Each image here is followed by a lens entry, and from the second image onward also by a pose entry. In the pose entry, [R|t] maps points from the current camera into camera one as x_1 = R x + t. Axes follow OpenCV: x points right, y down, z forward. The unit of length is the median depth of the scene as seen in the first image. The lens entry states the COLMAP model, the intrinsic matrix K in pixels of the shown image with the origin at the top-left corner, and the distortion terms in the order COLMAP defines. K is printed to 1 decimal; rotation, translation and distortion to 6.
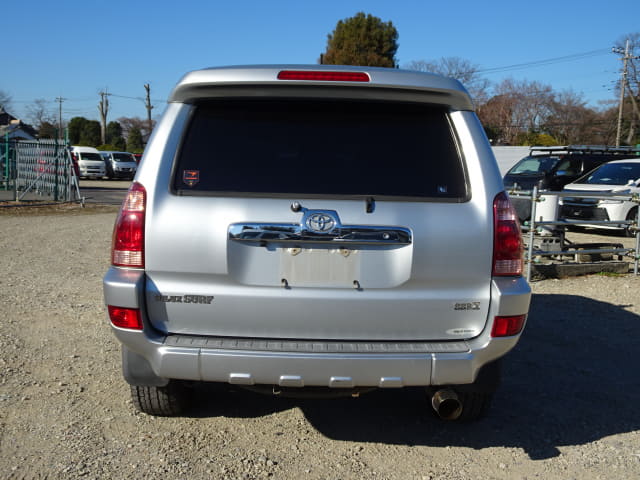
lens RADIAL K [[699.4, 0, 320.2], [0, 699.4, 238.0], [0, 0, 1]] dist [0.009893, 0.000000]
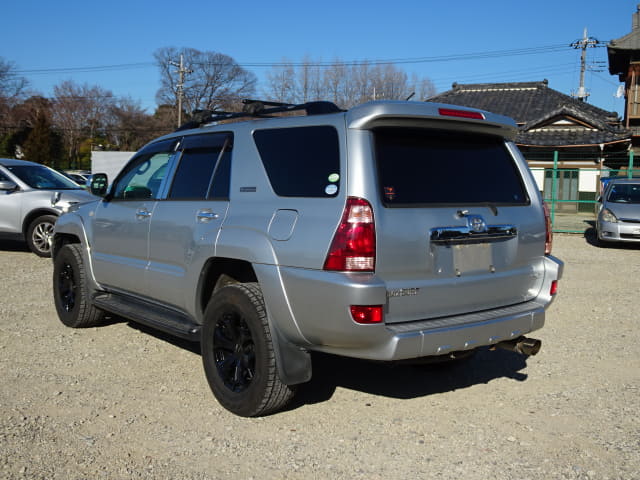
lens RADIAL K [[699.4, 0, 320.4], [0, 699.4, 240.9], [0, 0, 1]] dist [0.009893, 0.000000]
pose [[0.782753, -0.065848, 0.618839, -0.087345], [0.065229, 0.997590, 0.023643, -0.003394], [-0.618905, 0.021860, 0.785162, 0.010963]]
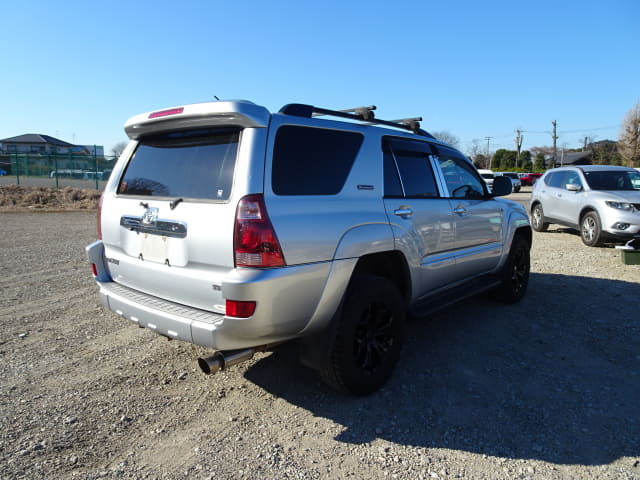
lens RADIAL K [[466.7, 0, 318.6], [0, 466.7, 241.1], [0, 0, 1]] dist [0.038300, -0.011072]
pose [[0.735760, 0.061919, -0.674406, 0.074388], [-0.048825, 0.998070, 0.038368, -0.001994], [0.675481, 0.004698, 0.737363, 0.042825]]
